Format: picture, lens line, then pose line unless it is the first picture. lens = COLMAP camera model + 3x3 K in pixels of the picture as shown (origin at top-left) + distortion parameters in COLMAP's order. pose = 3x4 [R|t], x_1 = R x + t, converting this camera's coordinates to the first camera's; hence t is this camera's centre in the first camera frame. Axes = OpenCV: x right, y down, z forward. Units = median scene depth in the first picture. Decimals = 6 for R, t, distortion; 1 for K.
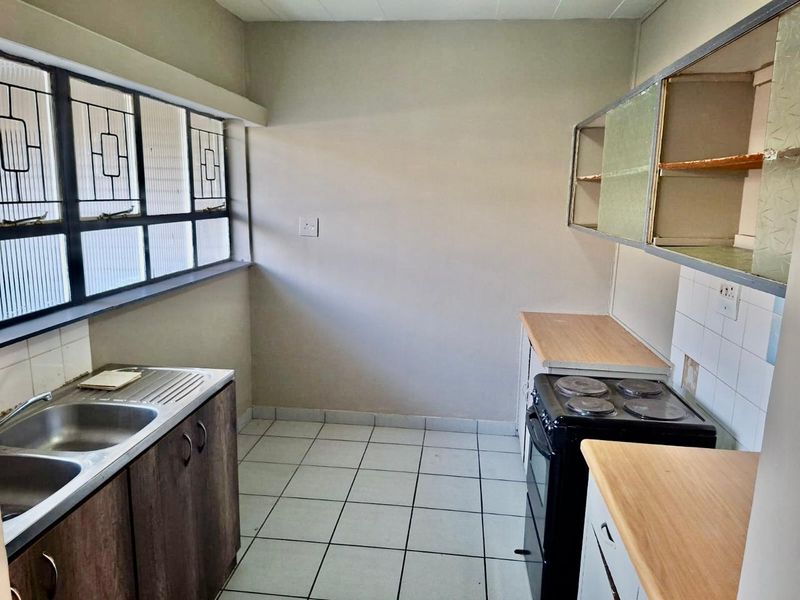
lens RADIAL K [[575.0, 0, 383.9], [0, 575.0, 300.9], [0, 0, 1]] dist [0.066314, -0.096110]
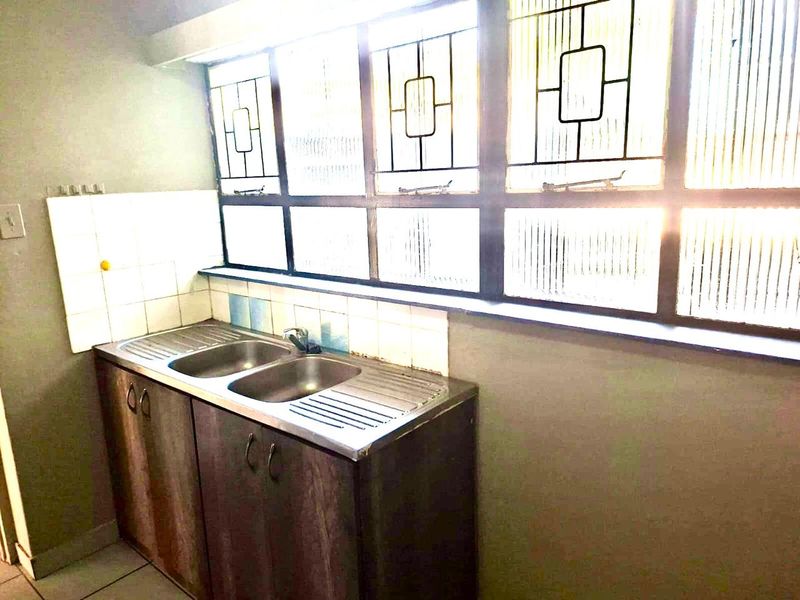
lens RADIAL K [[575.0, 0, 383.9], [0, 575.0, 300.9], [0, 0, 1]] dist [0.066314, -0.096110]
pose [[-0.557521, 0.225074, -0.799069, 0.224803], [-0.095497, 0.938768, 0.331052, -0.296963], [0.824652, 0.260877, -0.501889, 1.592731]]
